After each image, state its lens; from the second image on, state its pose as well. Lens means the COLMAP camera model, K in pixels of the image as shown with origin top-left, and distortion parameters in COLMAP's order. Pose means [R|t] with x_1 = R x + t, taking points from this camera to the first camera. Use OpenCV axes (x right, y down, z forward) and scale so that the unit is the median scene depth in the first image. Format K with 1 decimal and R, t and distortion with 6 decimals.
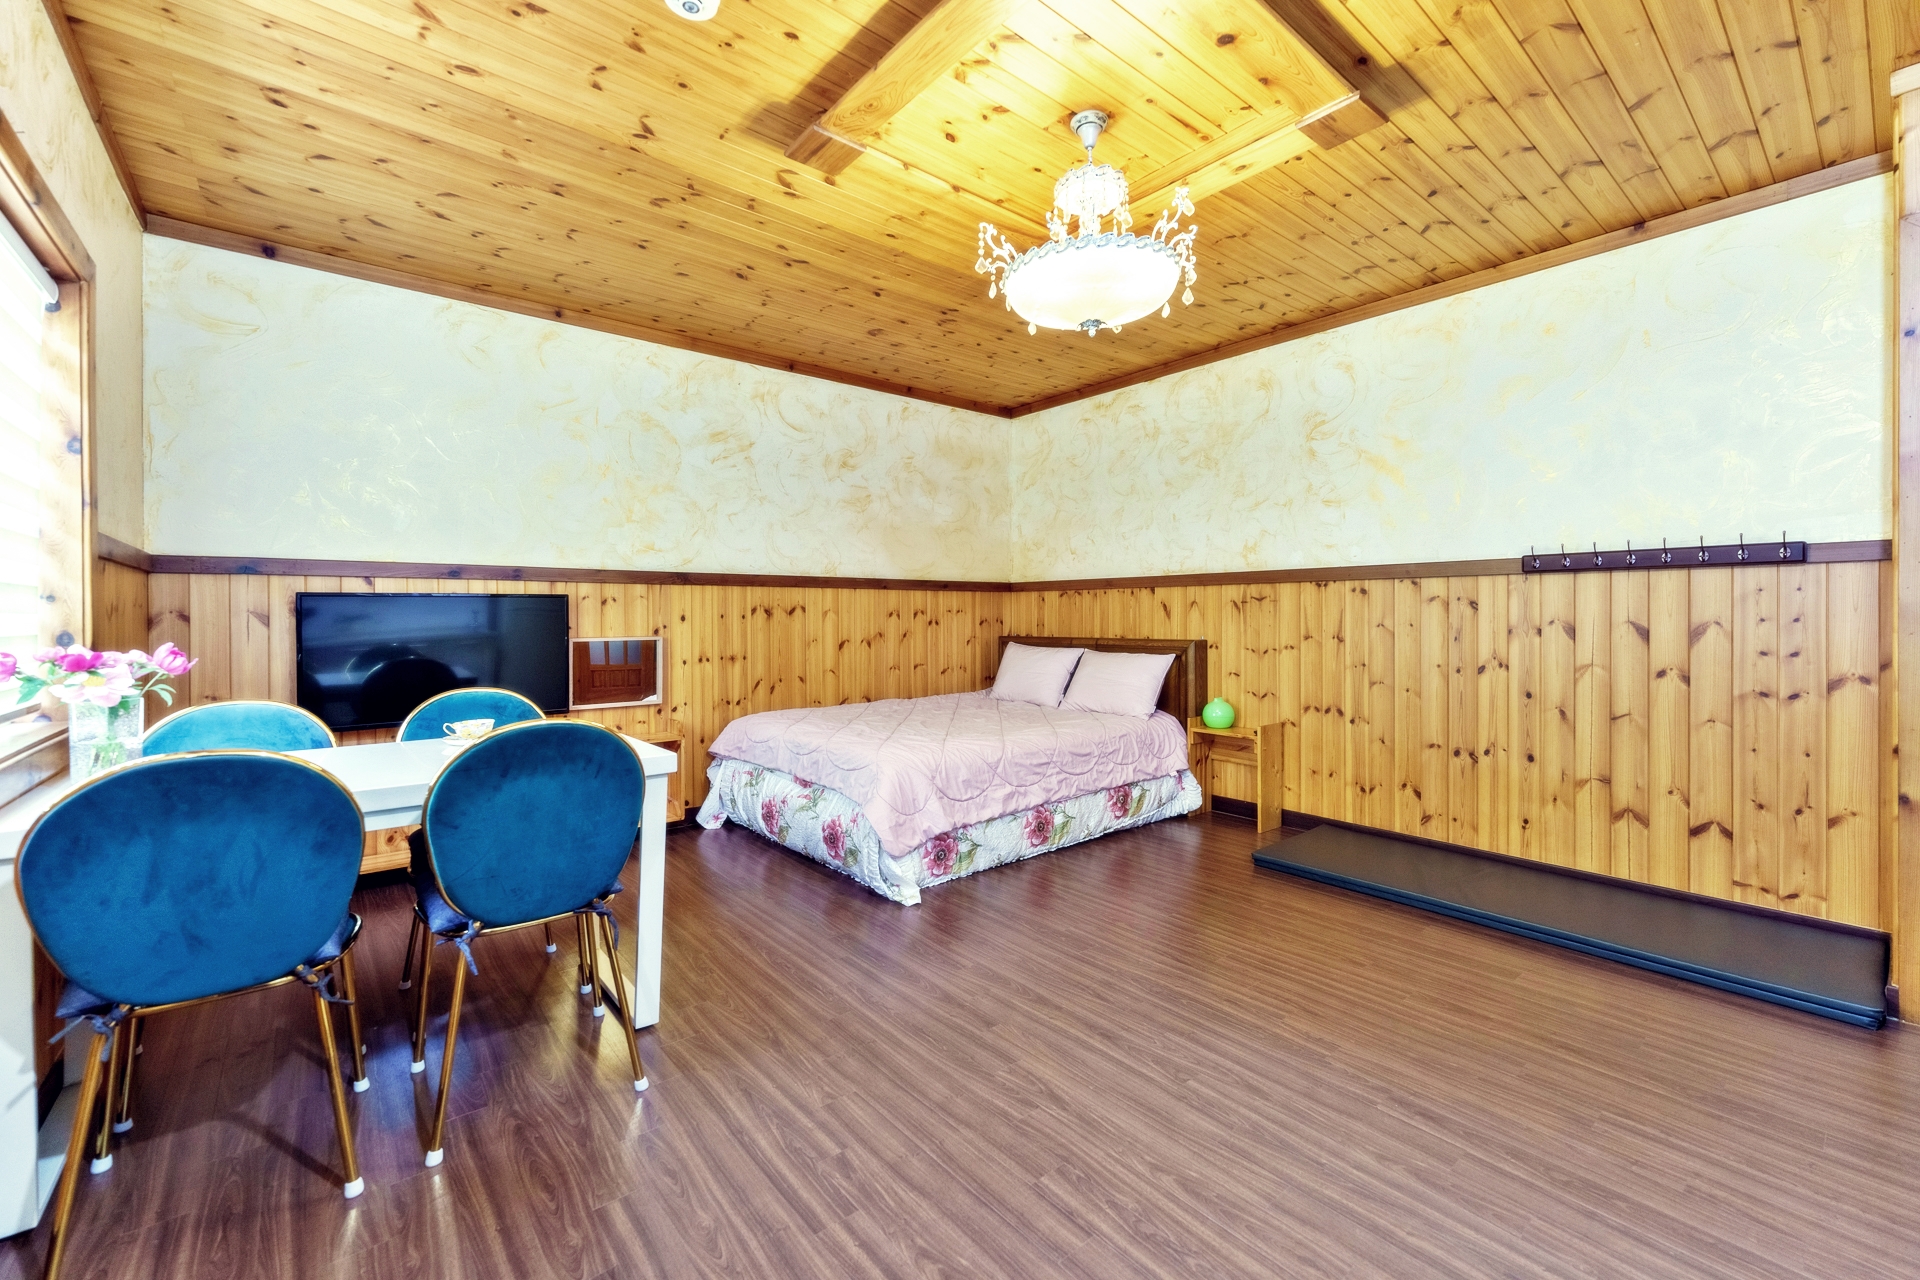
lens RADIAL K [[776.4, 0, 920.7], [0, 776.4, 616.0], [0, 0, 1]] dist [-0.000643, -0.000119]
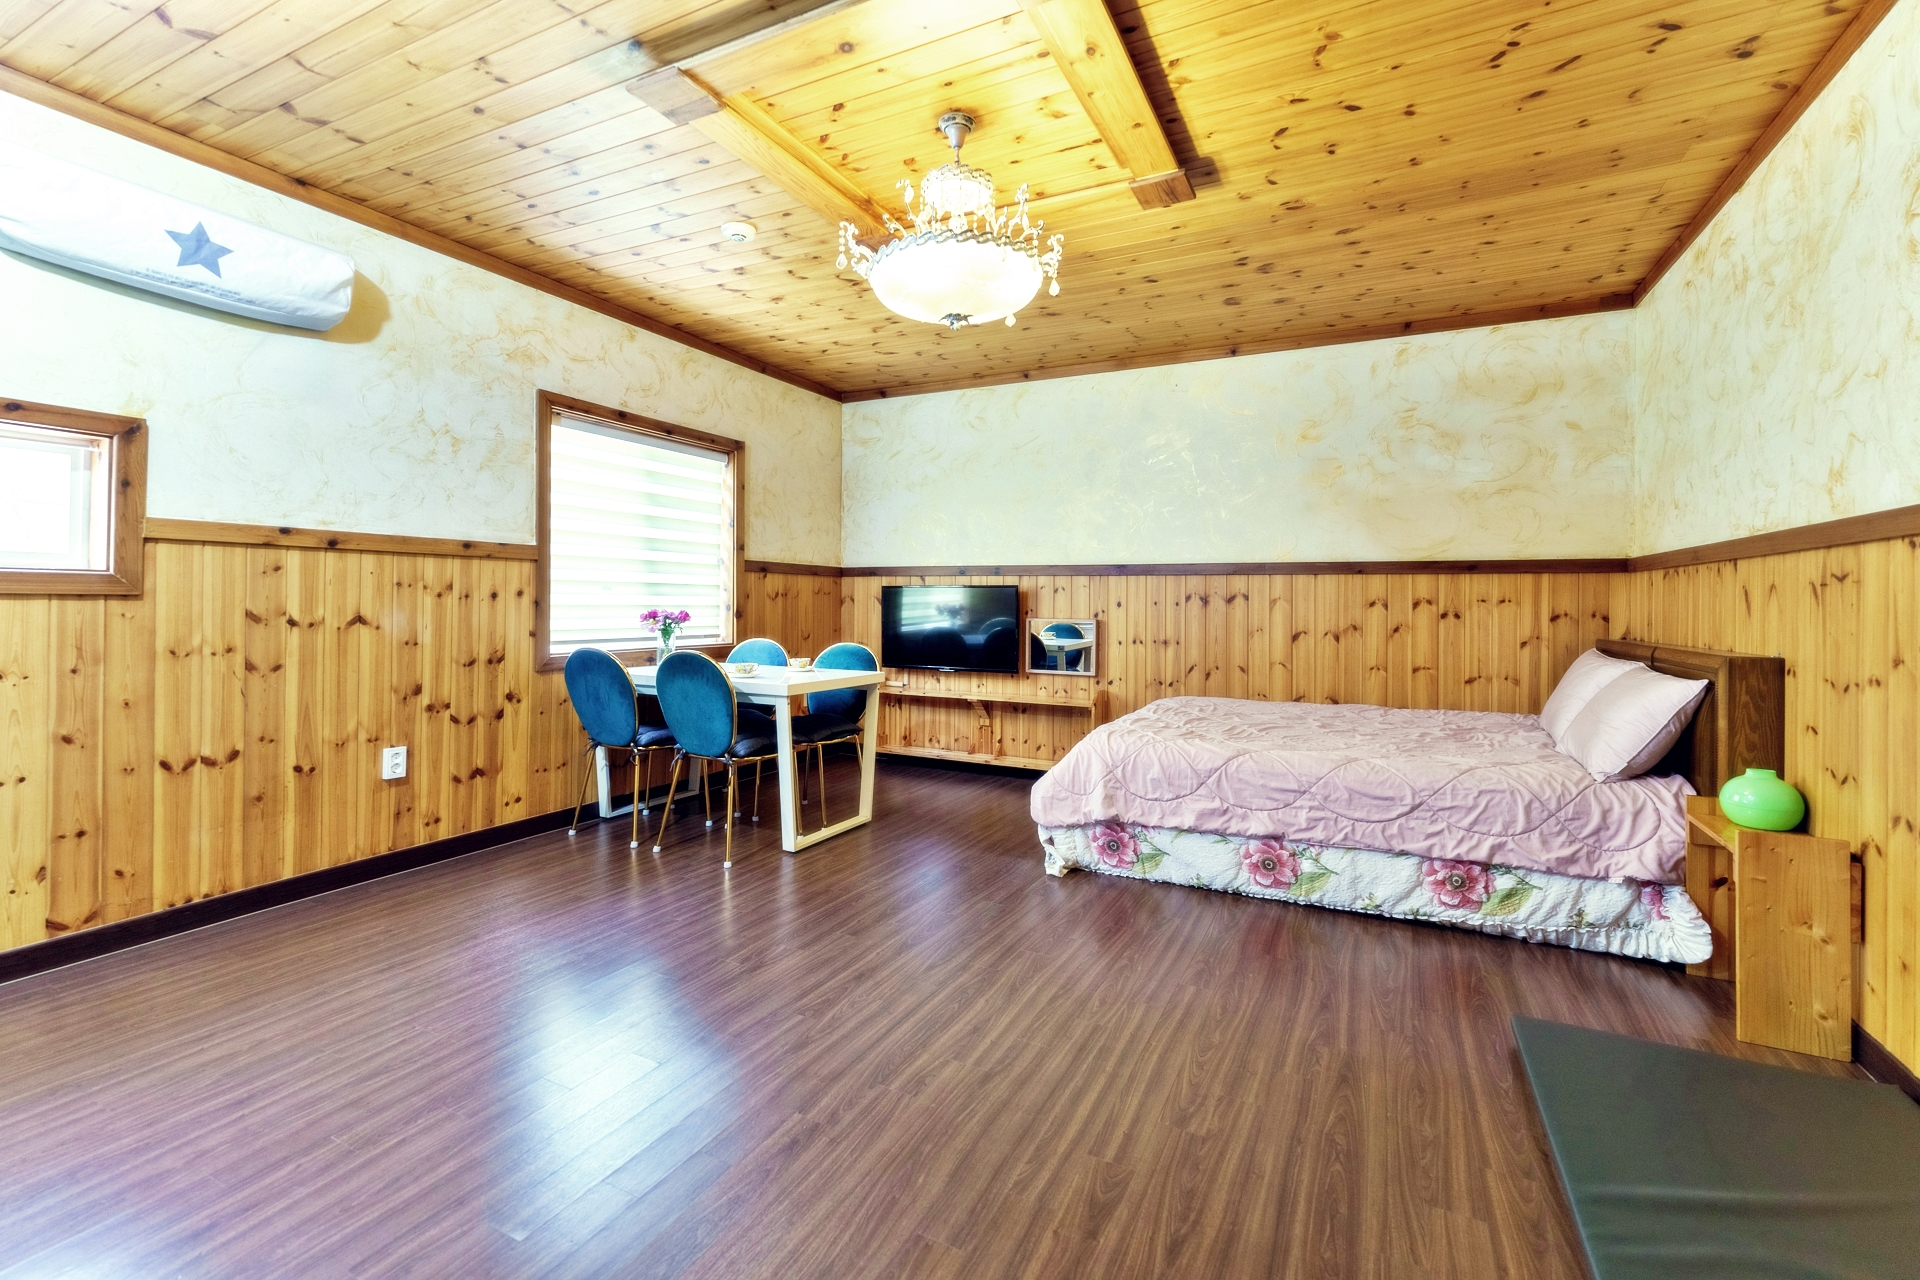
lens RADIAL K [[776.4, 0, 1004.9], [0, 776.4, 603.1], [0, 0, 1]] dist [-0.000643, -0.000119]
pose [[0.454625, 0.009652, -0.890630, 0.675958], [-0.013060, 0.999906, 0.004169, -0.001782], [0.890587, 0.009736, 0.454709, 0.343479]]
